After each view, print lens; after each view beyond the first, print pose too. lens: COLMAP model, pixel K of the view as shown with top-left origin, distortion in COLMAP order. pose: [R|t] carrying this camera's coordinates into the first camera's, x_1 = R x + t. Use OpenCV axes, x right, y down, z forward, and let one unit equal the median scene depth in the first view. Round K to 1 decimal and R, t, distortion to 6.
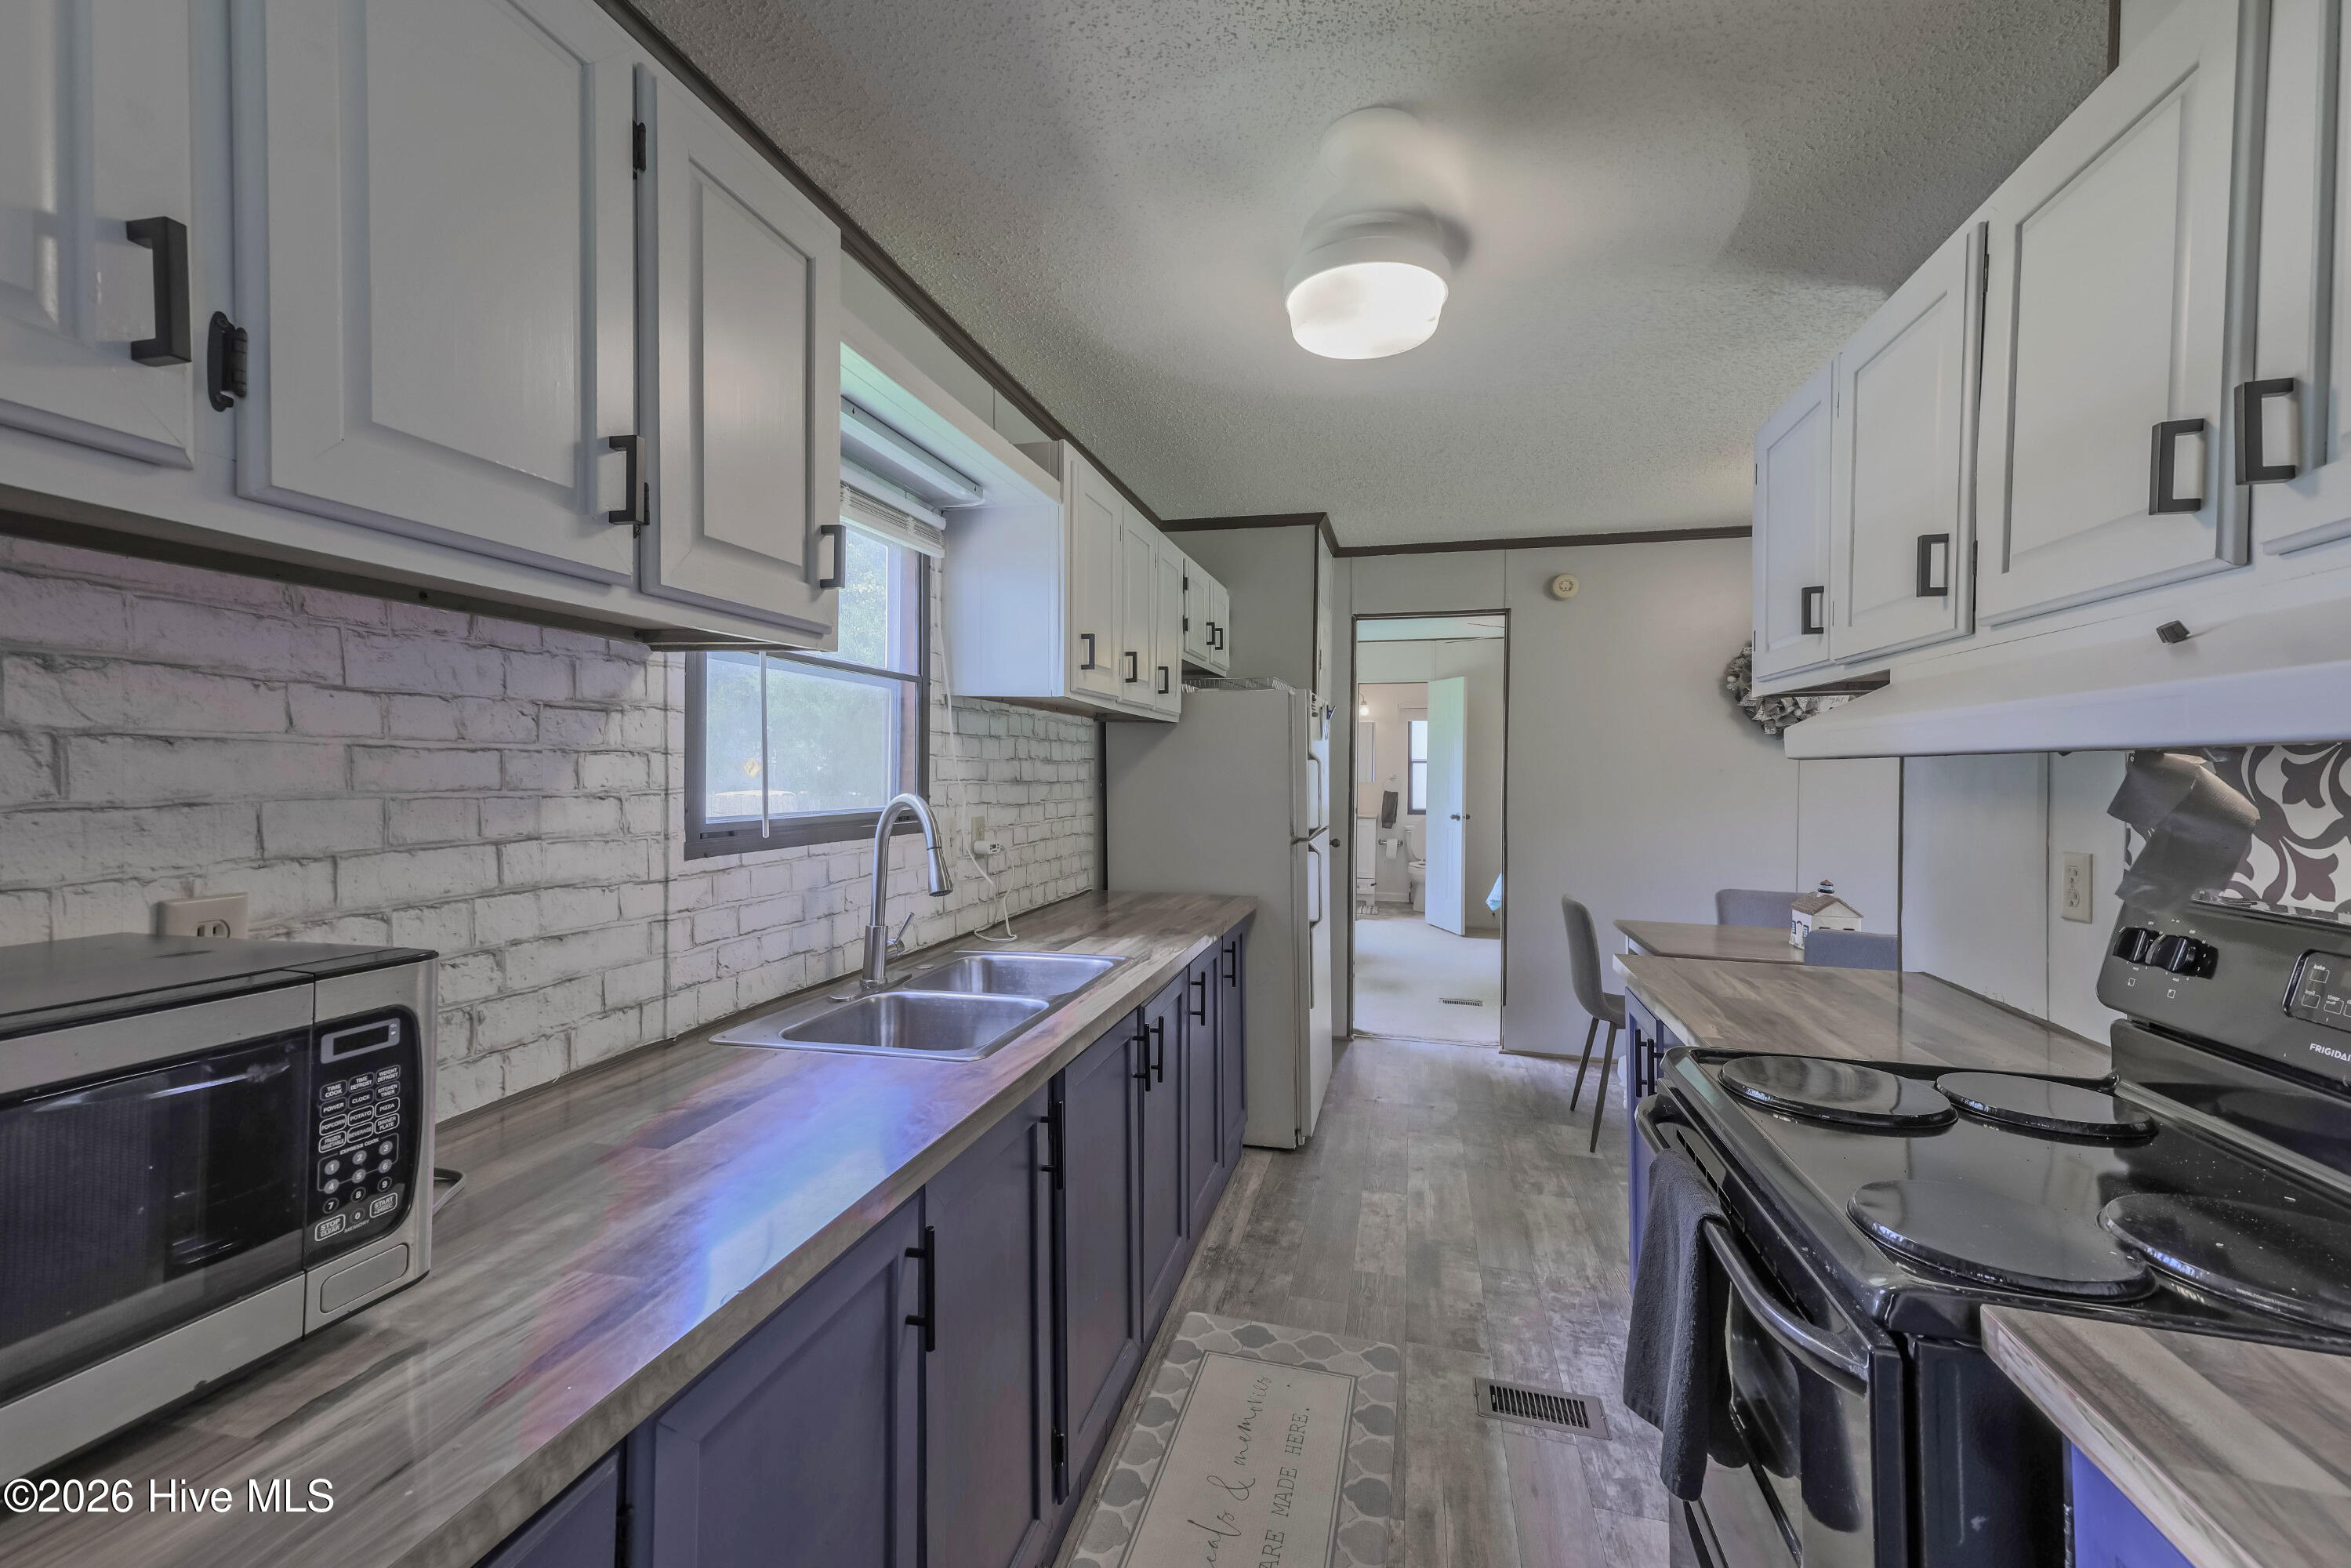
lens RADIAL K [[1007.4, 0, 1175.5], [0, 1007.4, 784.0], [0, 0, 1]] dist [0.030311, -0.000138]
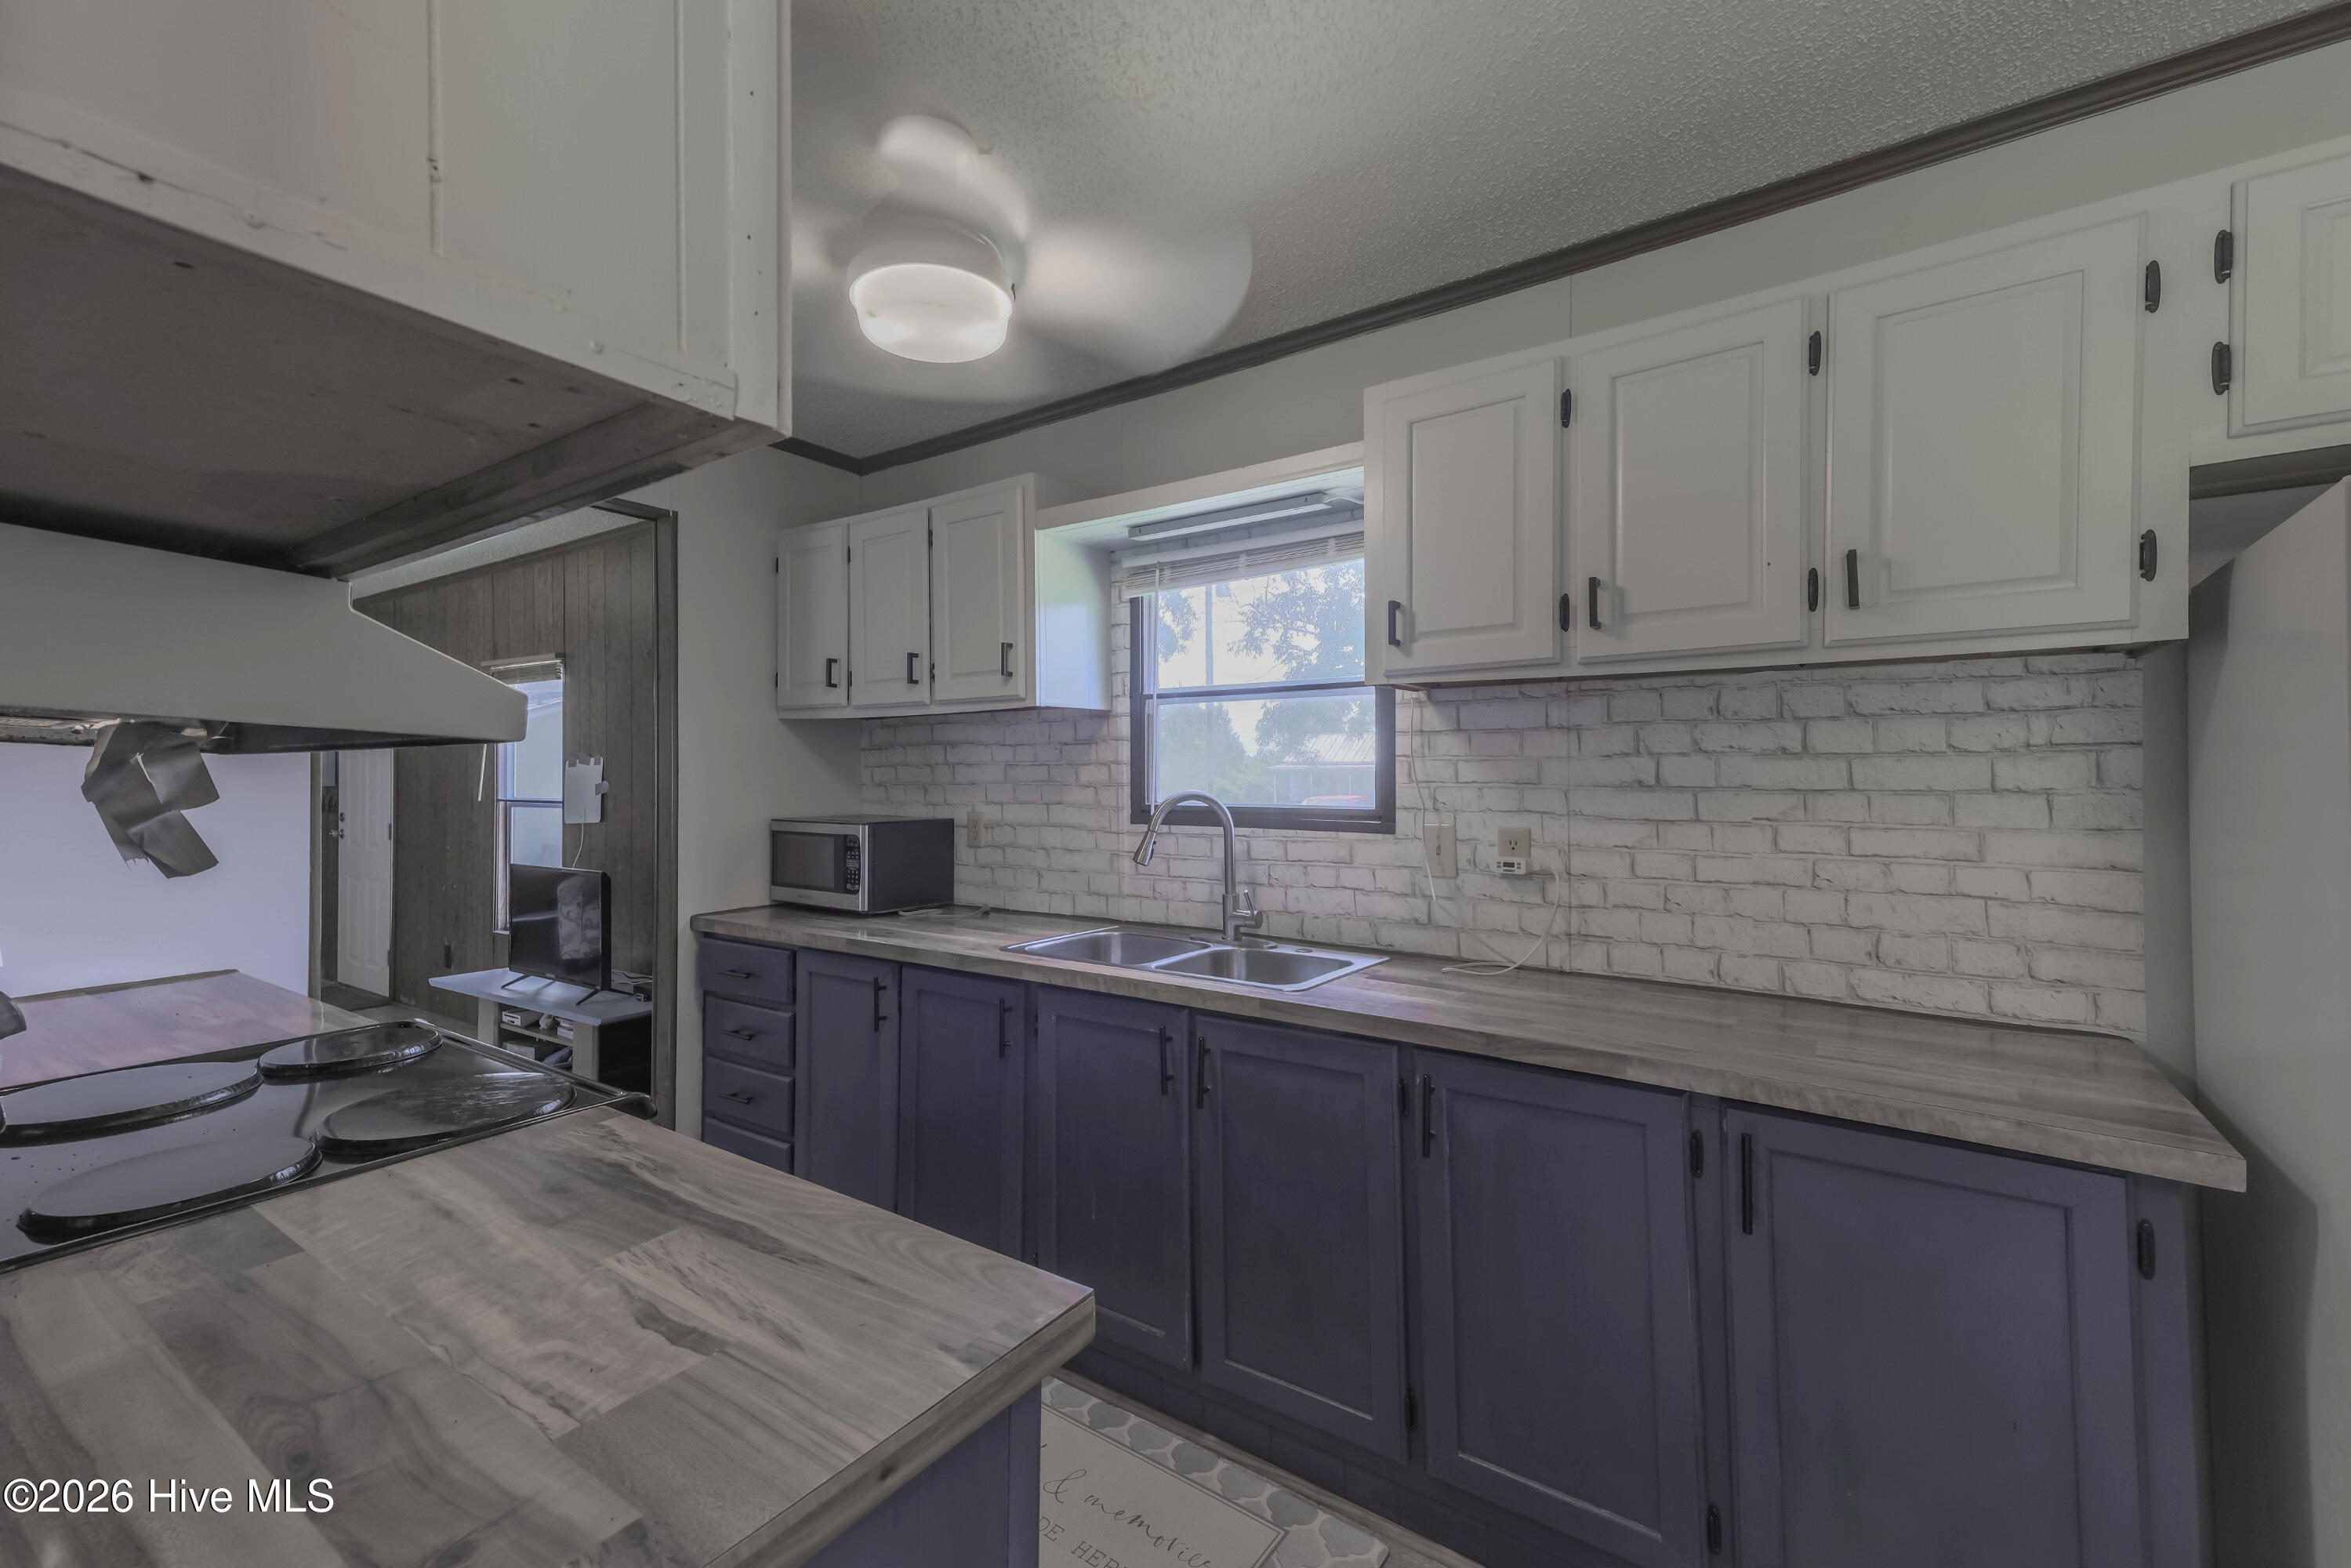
lens RADIAL K [[1007.4, 0, 1175.5], [0, 1007.4, 784.0], [0, 0, 1]] dist [0.030311, -0.000138]
pose [[-0.384526, 0.005690, -0.923096, 1.235847], [-0.012767, 0.999853, 0.011481, -0.017295], [0.923026, 0.016200, -0.384397, 1.946984]]
